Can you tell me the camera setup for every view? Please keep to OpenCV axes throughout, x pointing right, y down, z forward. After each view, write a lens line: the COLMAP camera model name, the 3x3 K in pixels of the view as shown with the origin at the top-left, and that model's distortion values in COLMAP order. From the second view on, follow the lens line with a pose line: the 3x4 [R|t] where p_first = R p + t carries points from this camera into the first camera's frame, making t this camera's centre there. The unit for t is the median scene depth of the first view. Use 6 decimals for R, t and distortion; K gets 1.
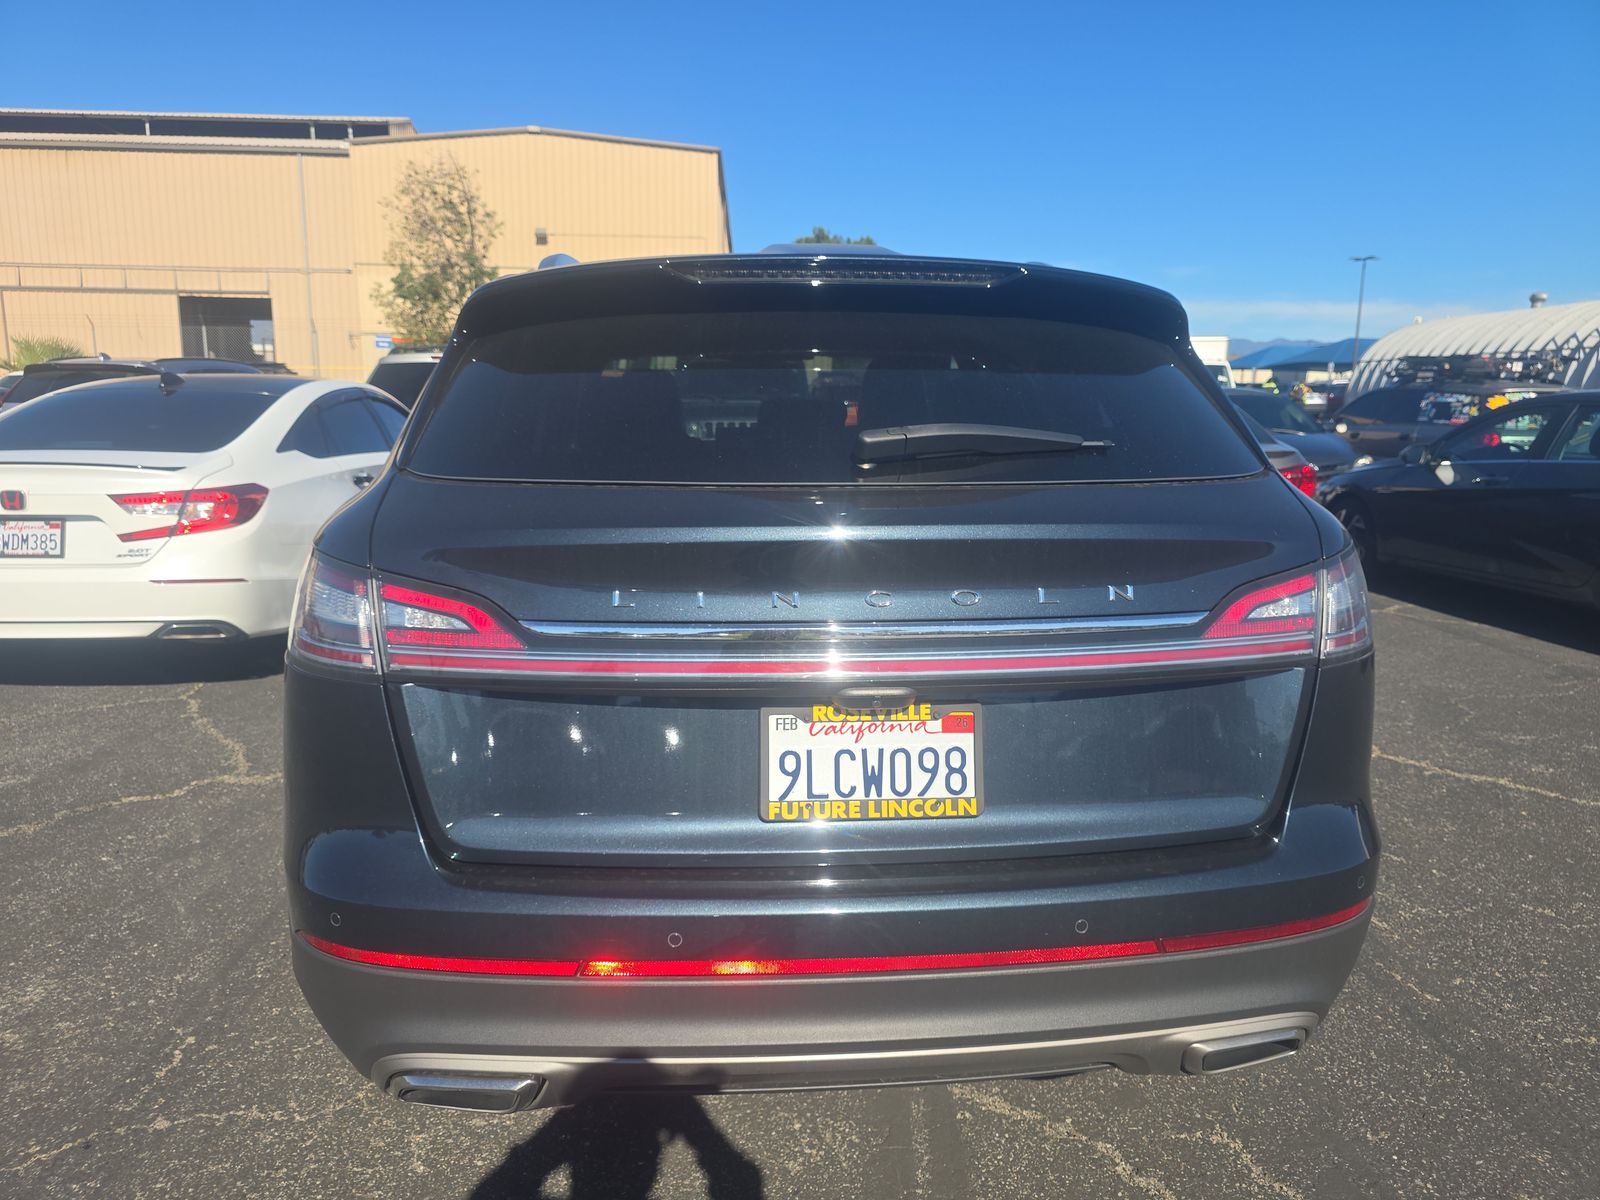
lens RADIAL K [[1090.4, 0, 817.0], [0, 1090.4, 602.0], [0, 0, 1]] dist [0.009743, -0.018576]
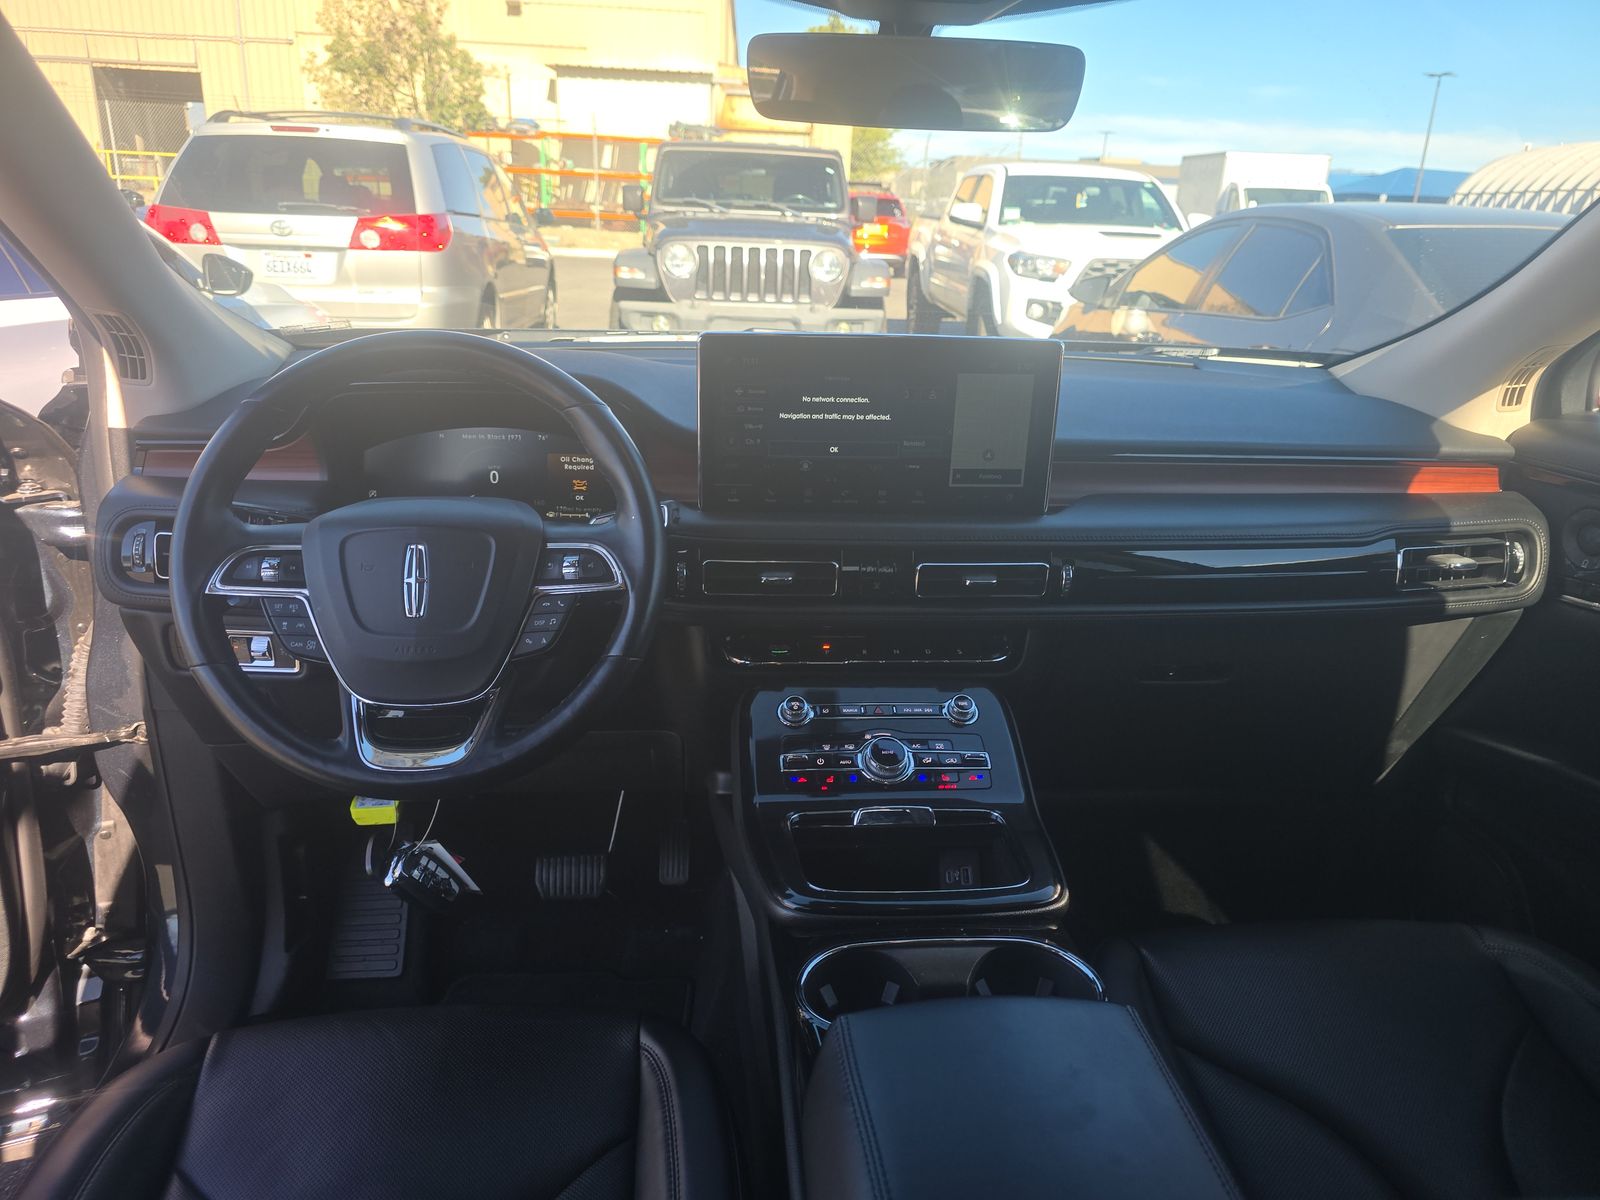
lens RADIAL K [[1090.4, 0, 796.0], [0, 1090.4, 628.5], [0, 0, 1]] dist [0.009743, -0.018576]
pose [[0.999286, 0.037007, -0.007621, -0.010383], [-0.035095, 0.983837, 0.175595, -0.018867], [0.013996, -0.175202, 0.984433, 0.109499]]
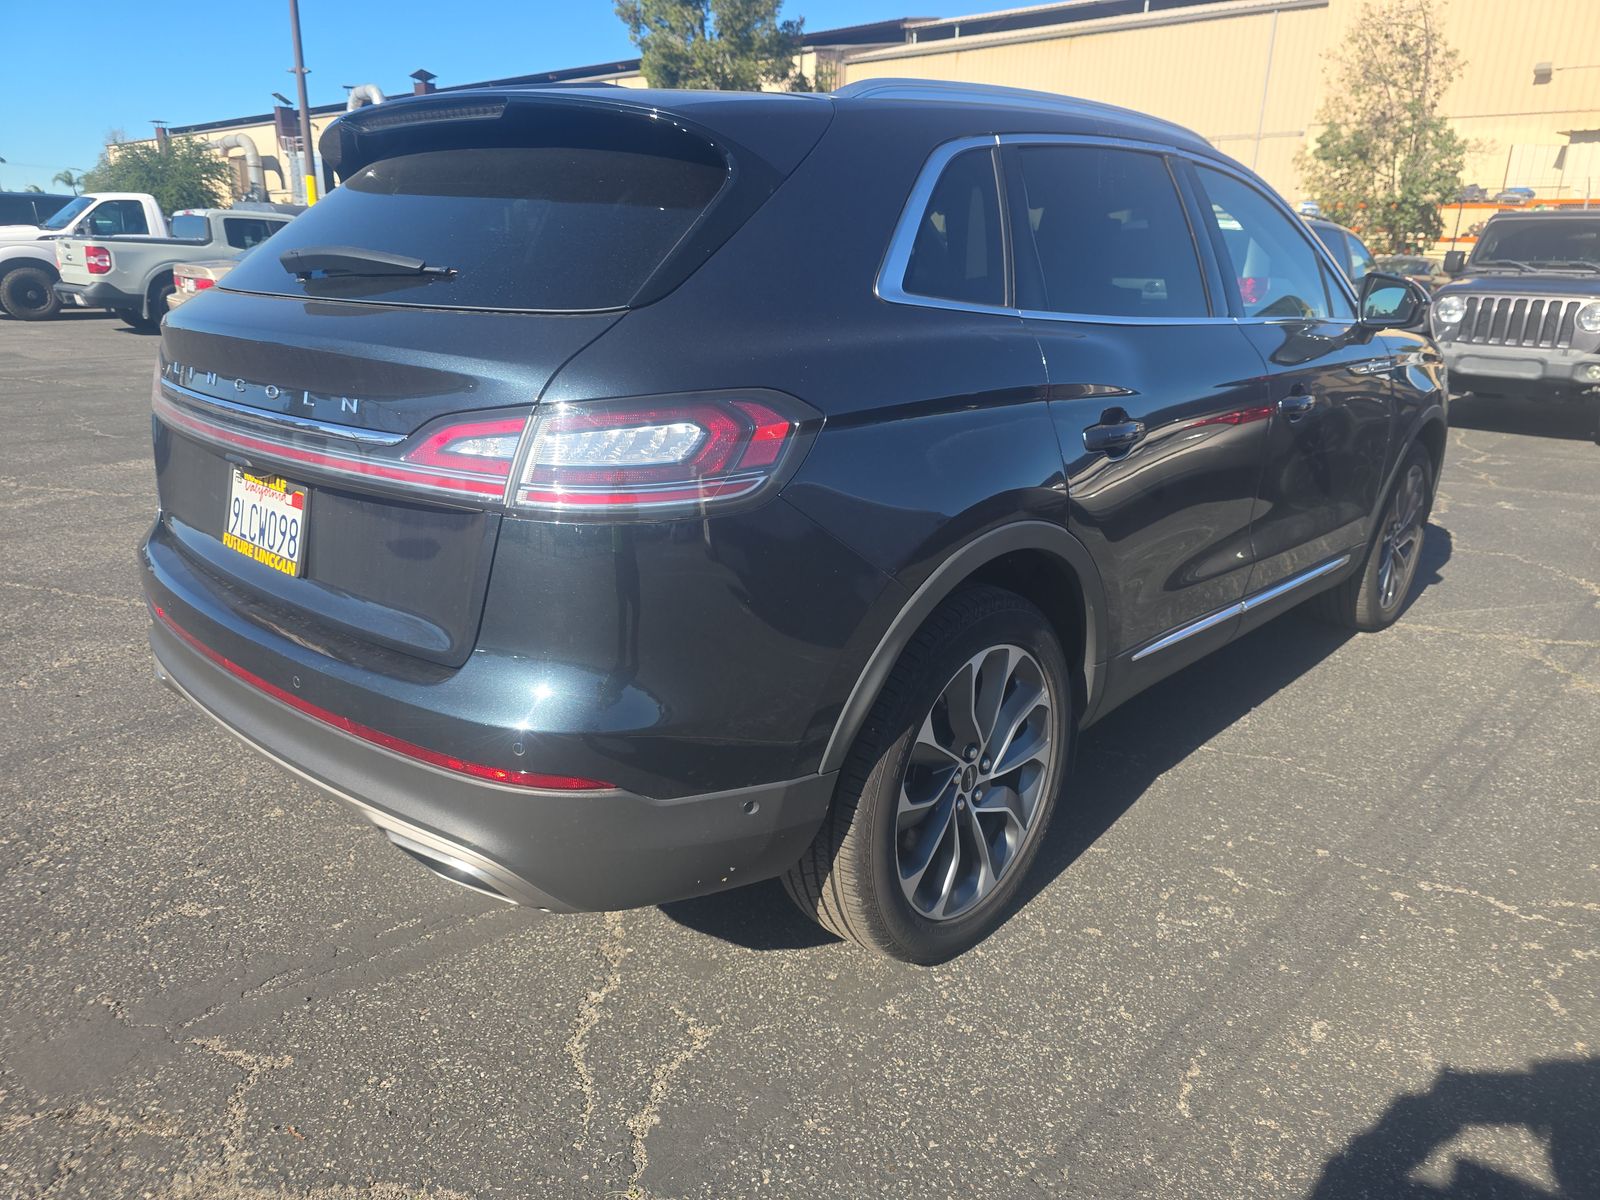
lens RADIAL K [[1090.4, 0, 806.2], [0, 1090.4, 616.9], [0, 0, 1]] dist [0.009743, -0.018576]
pose [[0.669575, 0.238752, -0.703326, 0.072097], [-0.152186, 0.970938, 0.184713, -0.003810], [0.726986, -0.016643, 0.686450, 0.029574]]
